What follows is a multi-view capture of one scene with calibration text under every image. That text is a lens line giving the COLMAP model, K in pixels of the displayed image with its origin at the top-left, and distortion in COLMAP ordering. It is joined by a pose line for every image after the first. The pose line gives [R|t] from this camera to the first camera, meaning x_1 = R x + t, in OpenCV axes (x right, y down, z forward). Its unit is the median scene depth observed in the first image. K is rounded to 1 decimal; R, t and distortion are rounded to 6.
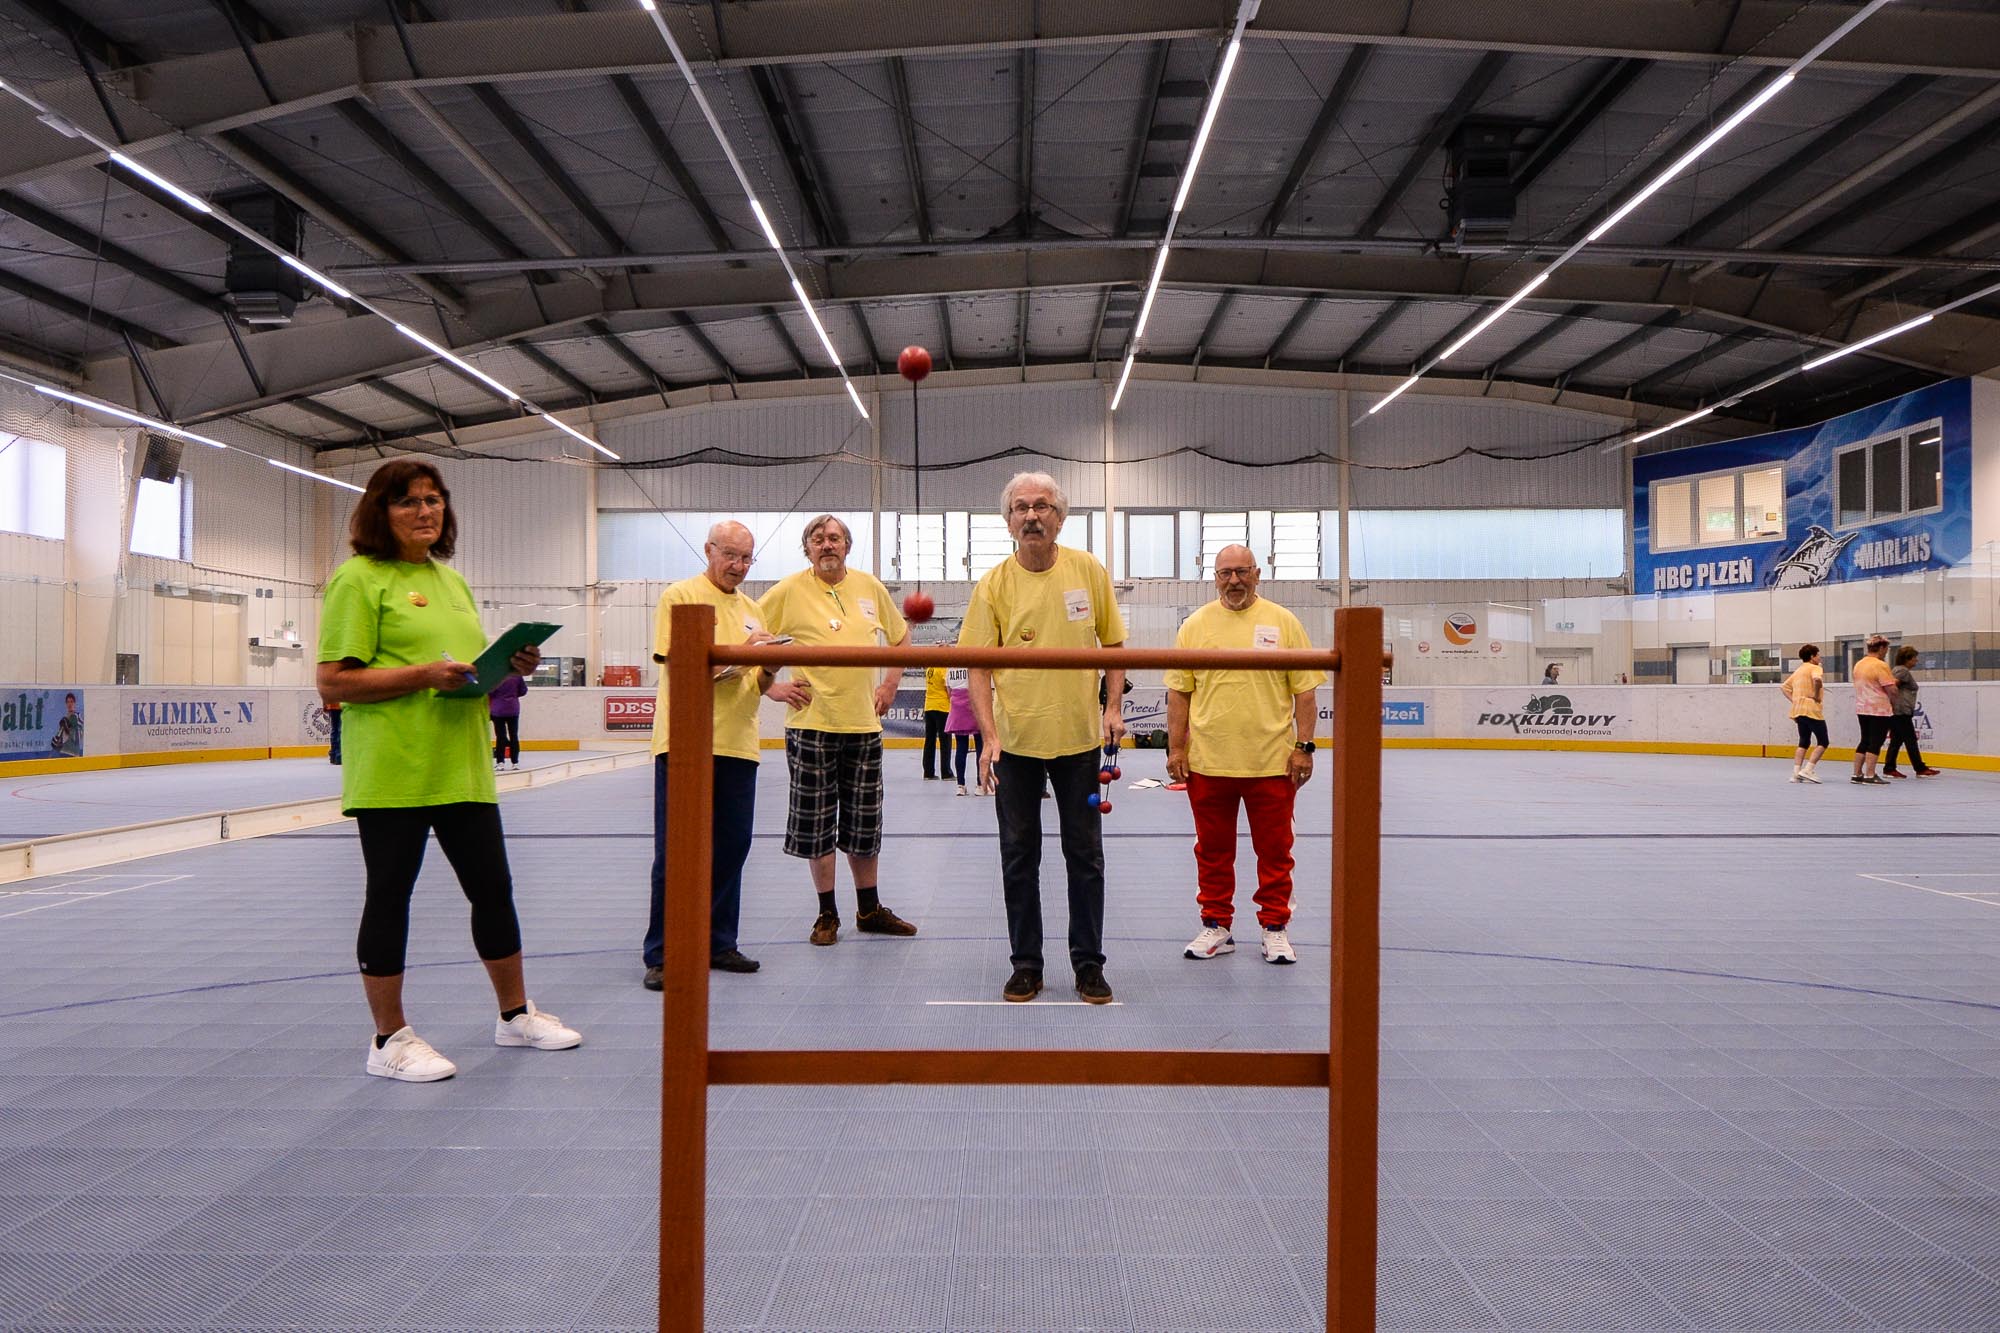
lens RADIAL K [[1413.3, 0, 1000.0], [0, 1413.3, 666.5], [0, 0, 1]] dist [0.000344, -0.008497]
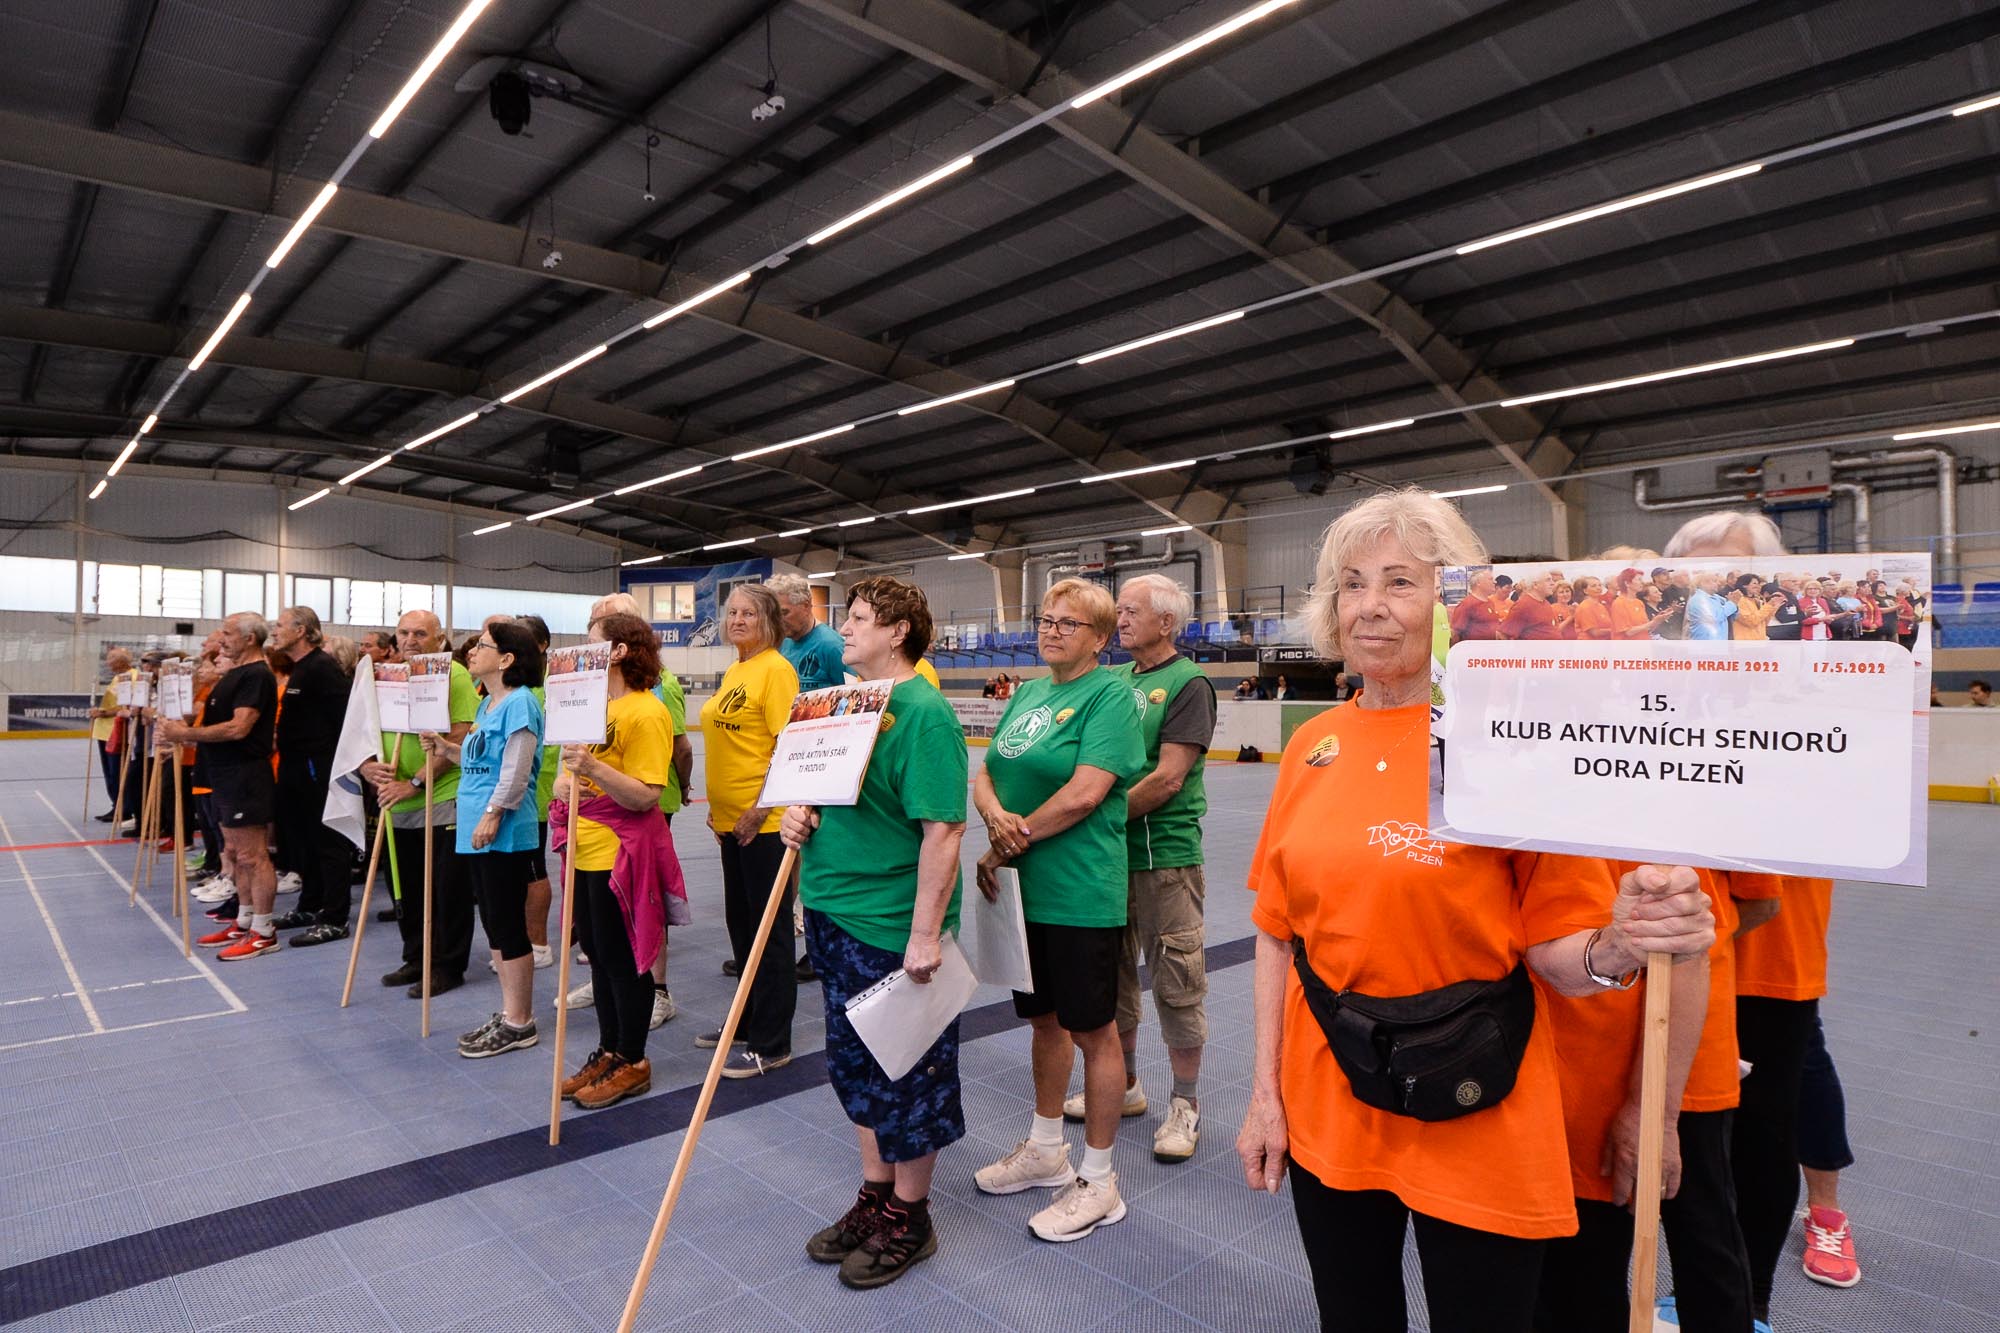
lens RADIAL K [[1059.3, 0, 1000.0], [0, 1059.3, 666.5], [0, 0, 1]] dist [-0.003954, -0.000896]
pose [[0.703880, 0.025152, 0.709873, -0.218618], [-0.021346, 0.999671, -0.014255, -0.016932], [-0.709998, -0.005119, 0.704185, -0.392658]]
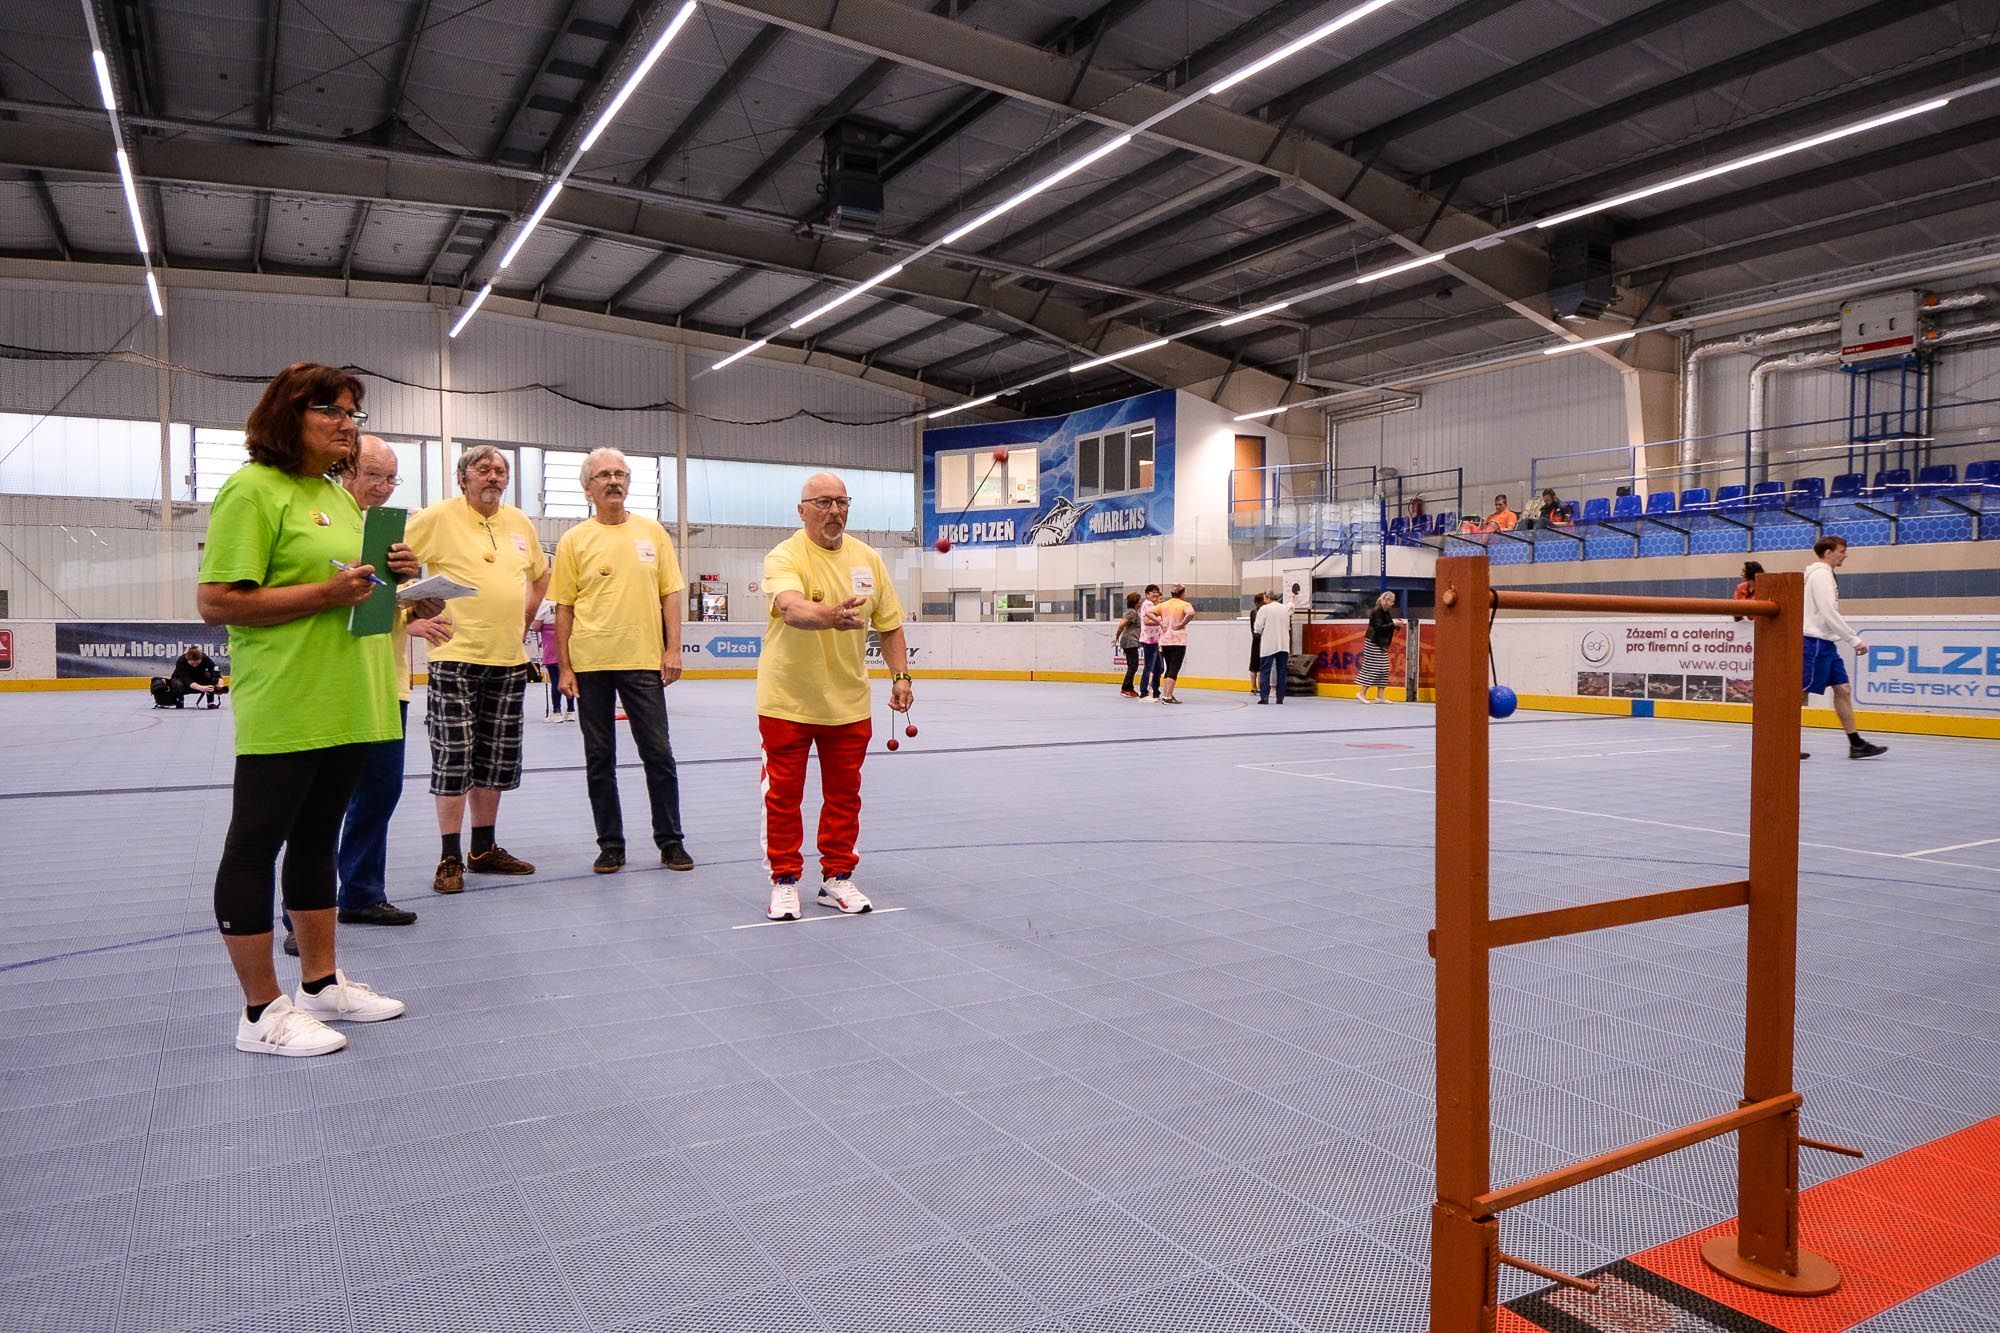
lens RADIAL K [[1312.6, 0, 1000.0], [0, 1312.6, 666.5], [0, 0, 1]] dist [0.040809, -0.061091]
pose [[0.862644, -0.010932, 0.505694, -0.068789], [-0.013201, 0.998939, 0.044114, 0.000494], [-0.505639, -0.044731, 0.861585, 0.012924]]
